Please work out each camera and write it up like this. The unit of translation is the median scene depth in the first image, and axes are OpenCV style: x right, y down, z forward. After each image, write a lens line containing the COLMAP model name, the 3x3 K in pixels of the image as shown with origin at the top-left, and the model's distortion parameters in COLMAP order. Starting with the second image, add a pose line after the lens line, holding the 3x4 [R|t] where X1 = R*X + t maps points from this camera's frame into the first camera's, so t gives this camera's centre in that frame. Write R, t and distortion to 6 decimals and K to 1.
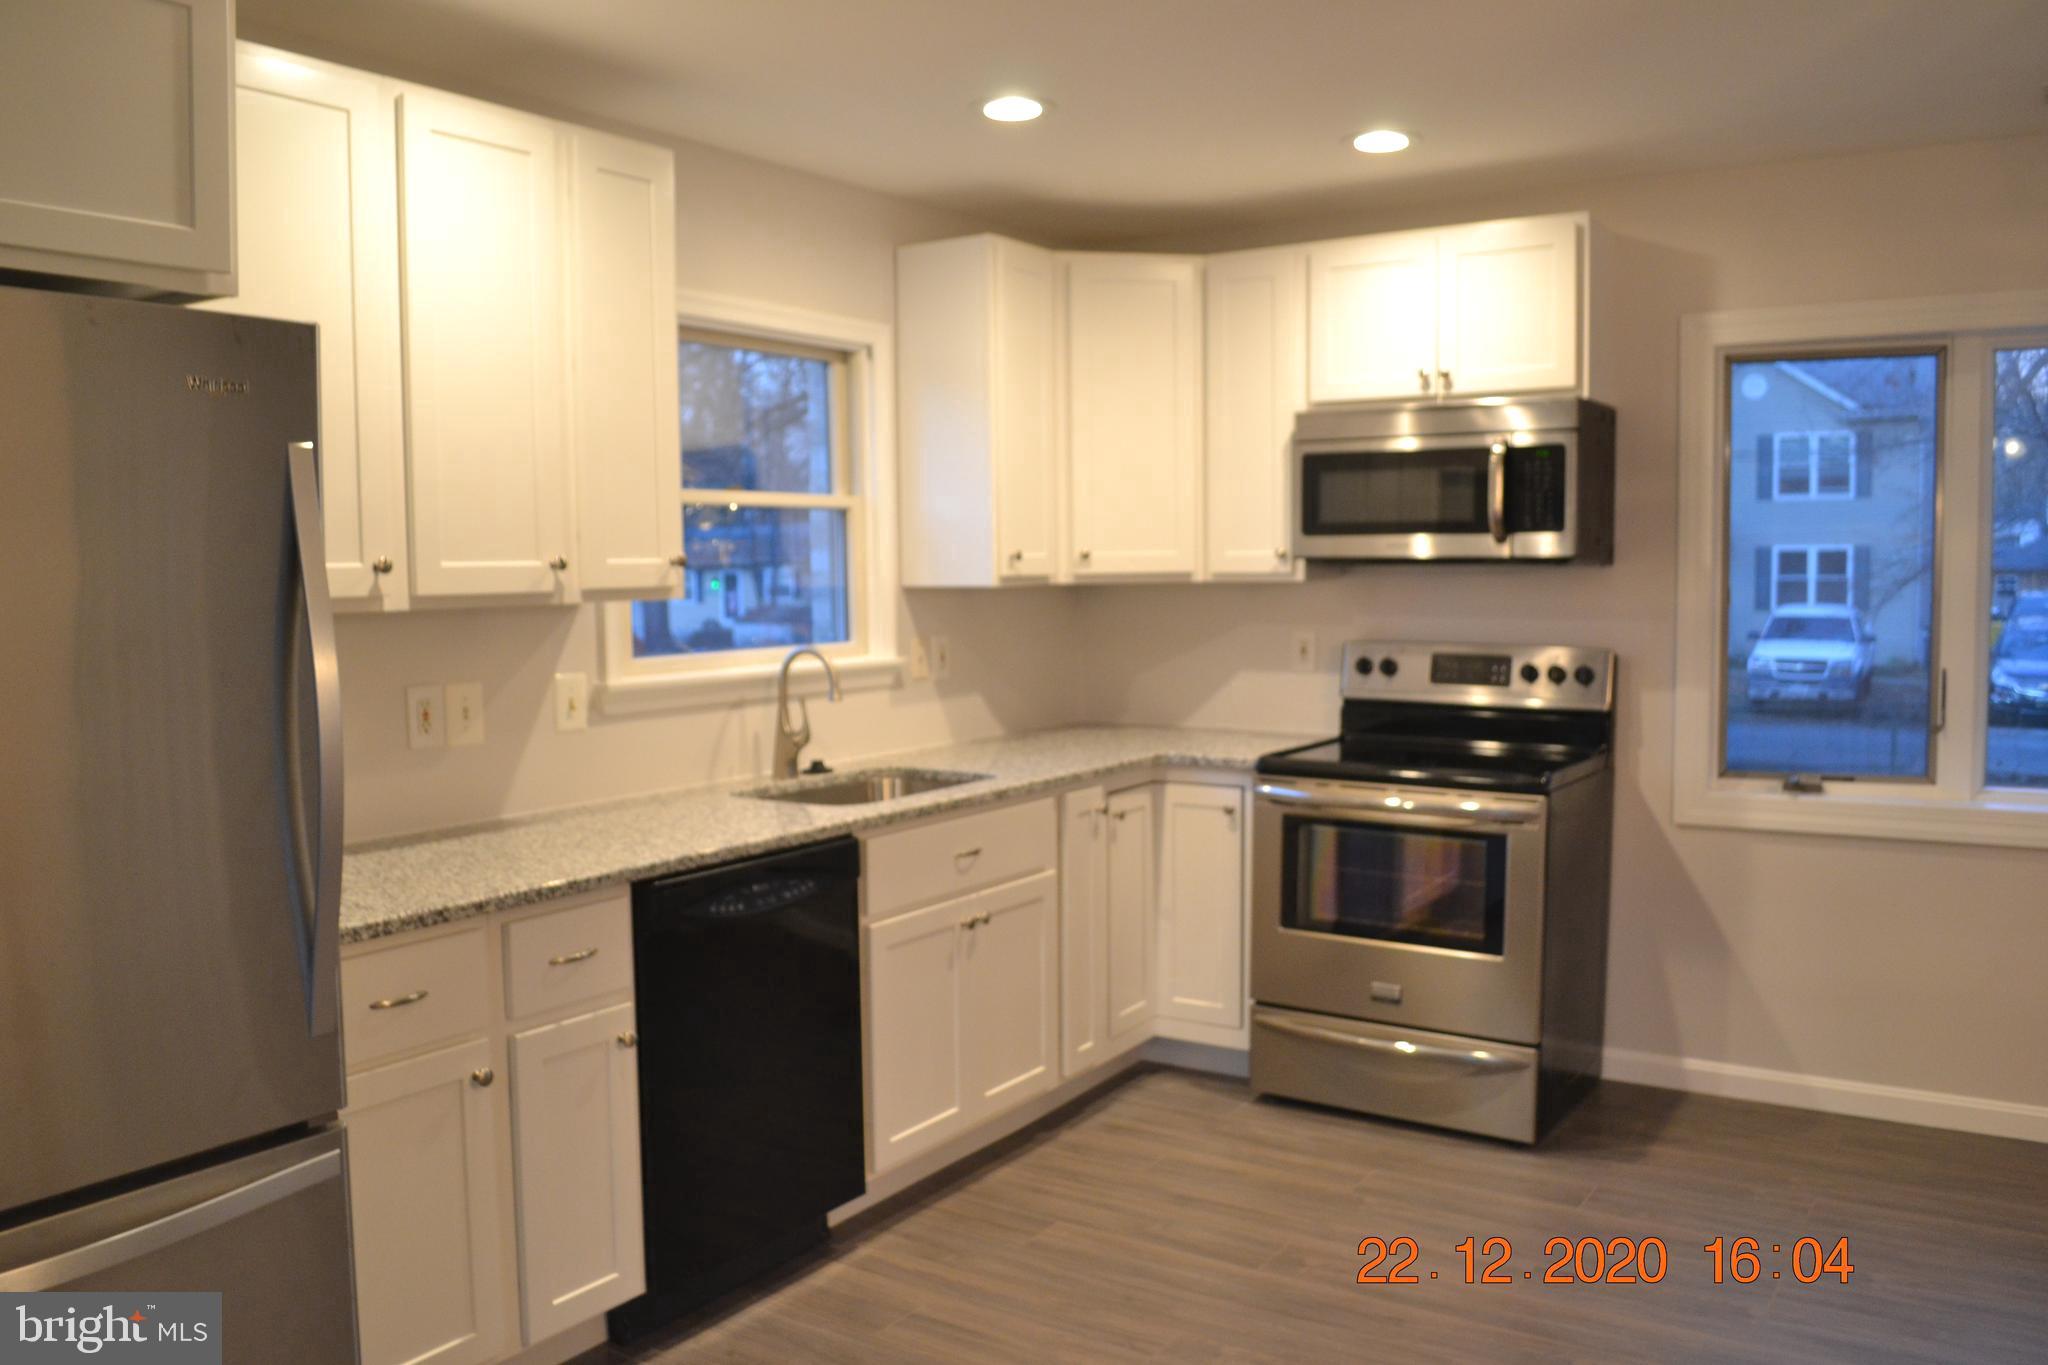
lens RADIAL K [[1649.6, 0, 1026.7], [0, 1649.6, 681.8], [0, 0, 1]] dist [-0.063747, -0.001064]
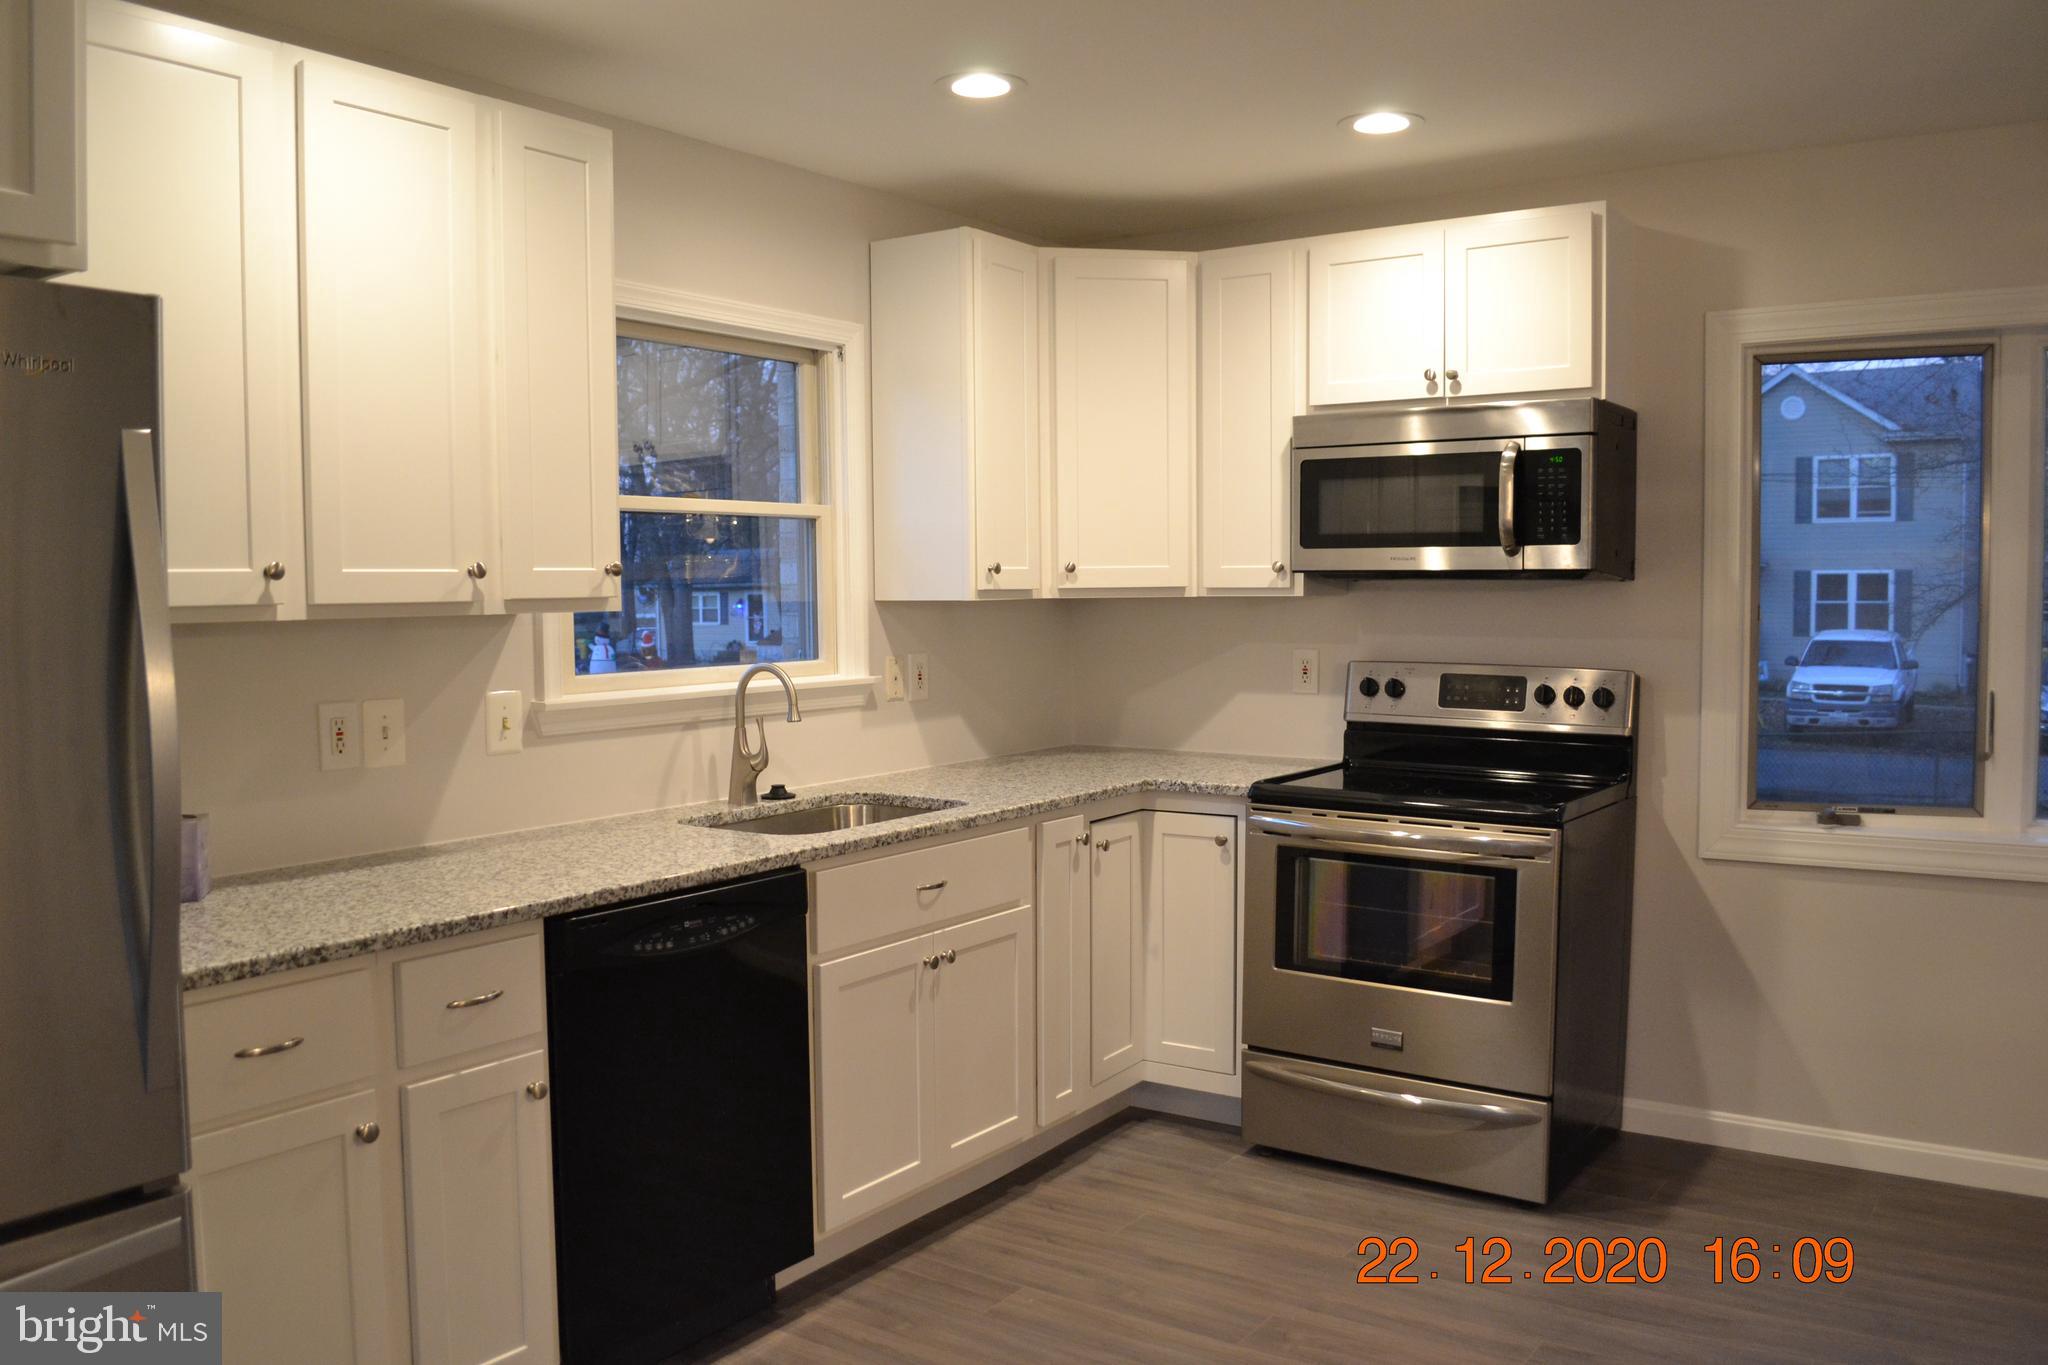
lens RADIAL K [[1659.4, 0, 1024.0], [0, 1659.4, 682.5], [0, 0, 1]] dist [-0.069572, 0.007658]
pose [[0.999790, 0.003903, -0.020097, 0.031464], [-0.004185, 0.999893, -0.013990, 0.001893], [0.020041, 0.014072, 0.999700, 0.060650]]
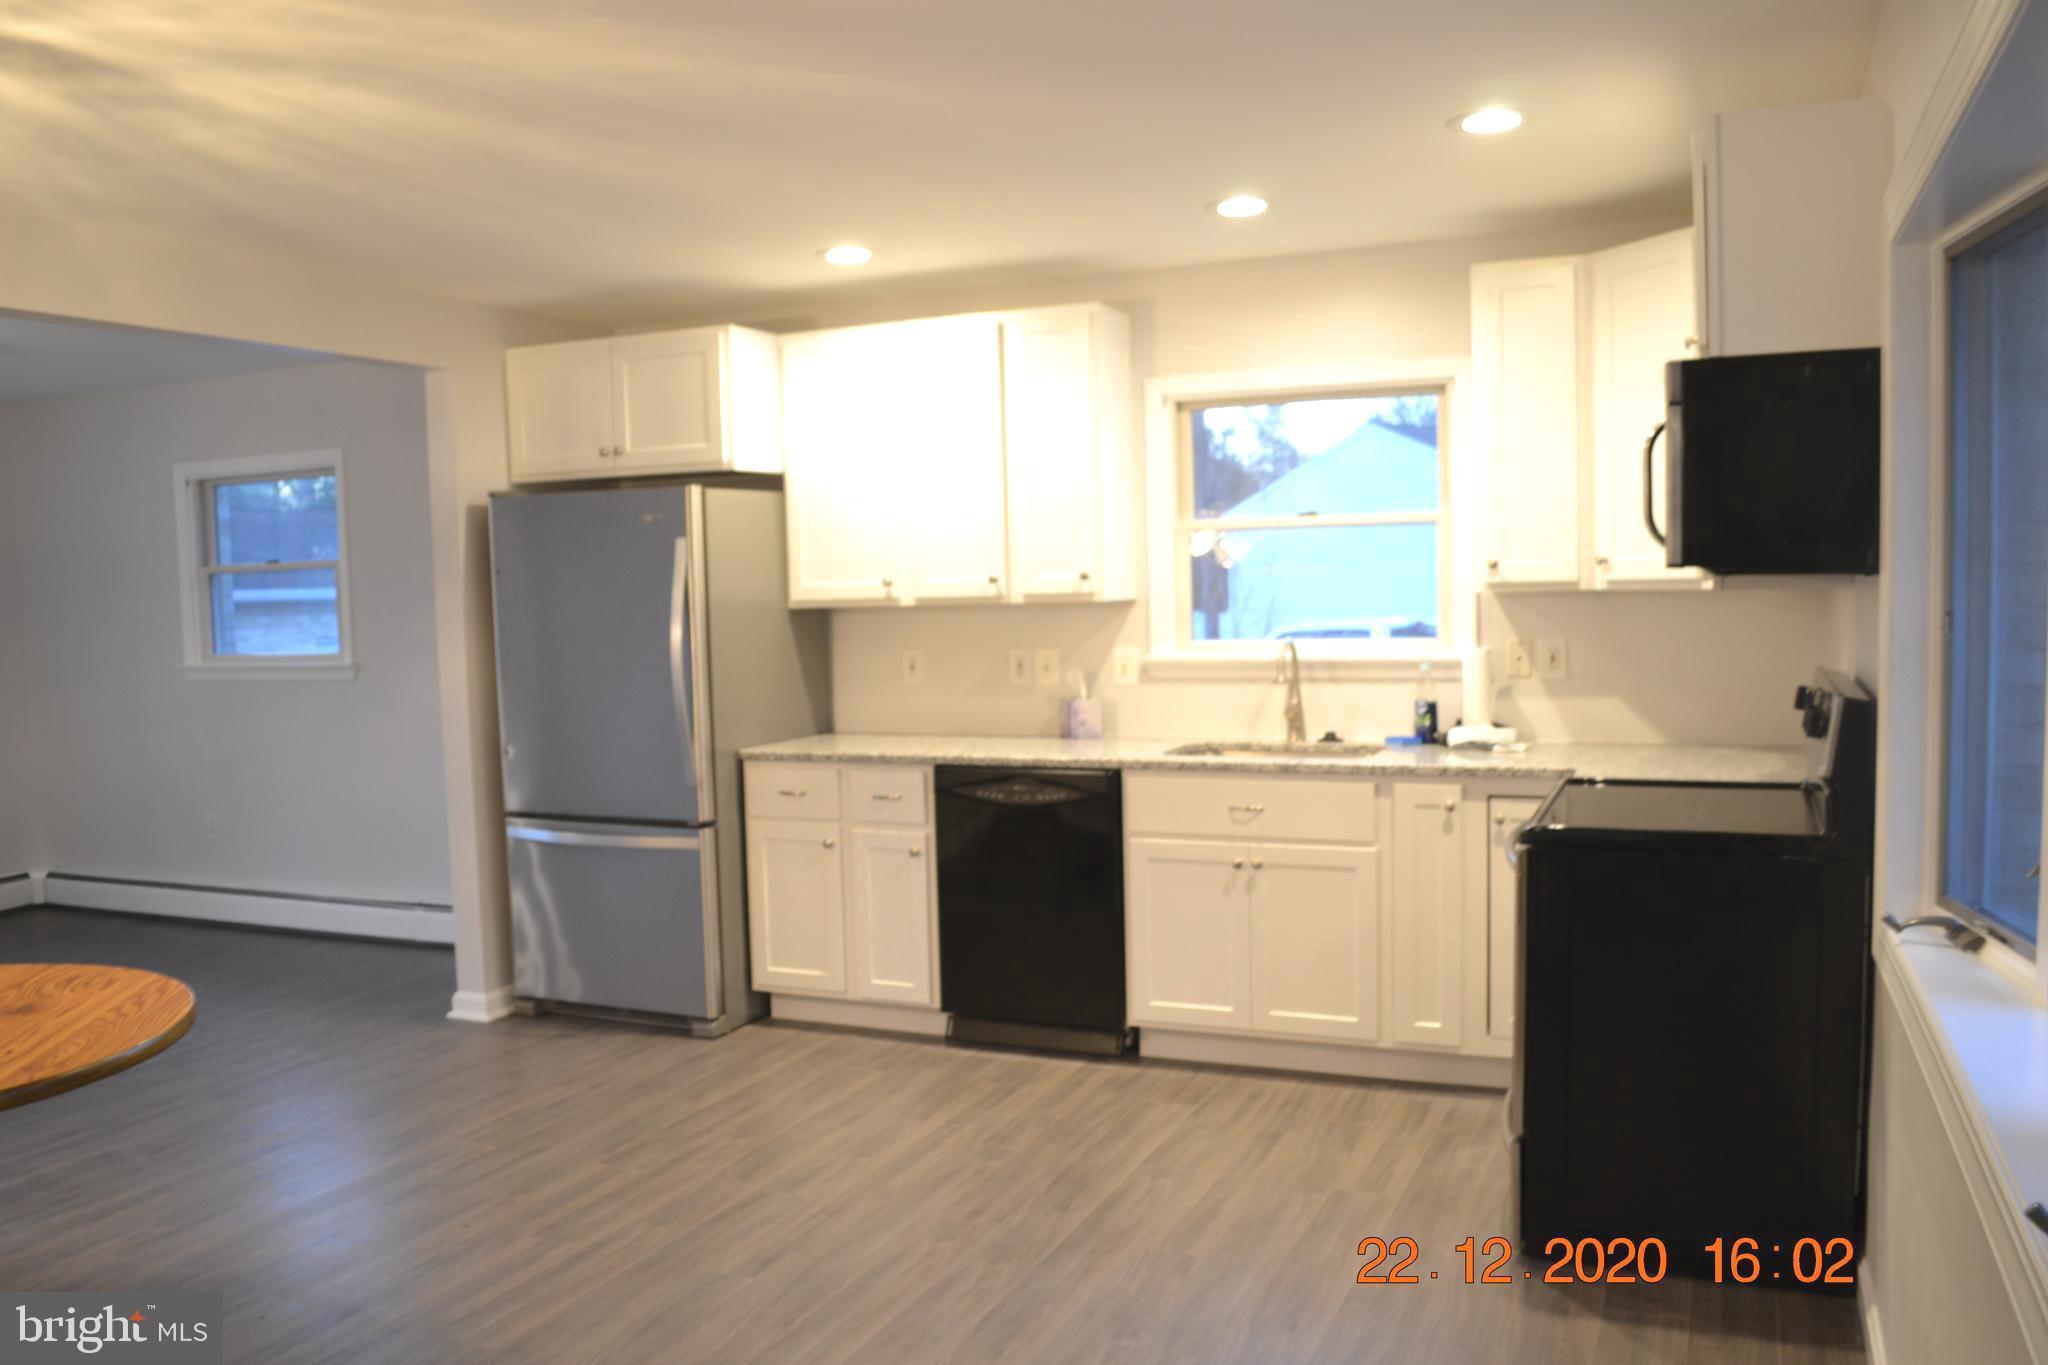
lens RADIAL K [[1615.2, 0, 996.4], [0, 1615.2, 681.8], [0, 0, 1]] dist [-0.076237, 0.001969]
pose [[0.161622, 0.069306, -0.984416, 1.021025], [-0.046172, 0.996969, 0.062610, -0.053682], [0.985772, 0.035333, 0.164333, 0.554545]]
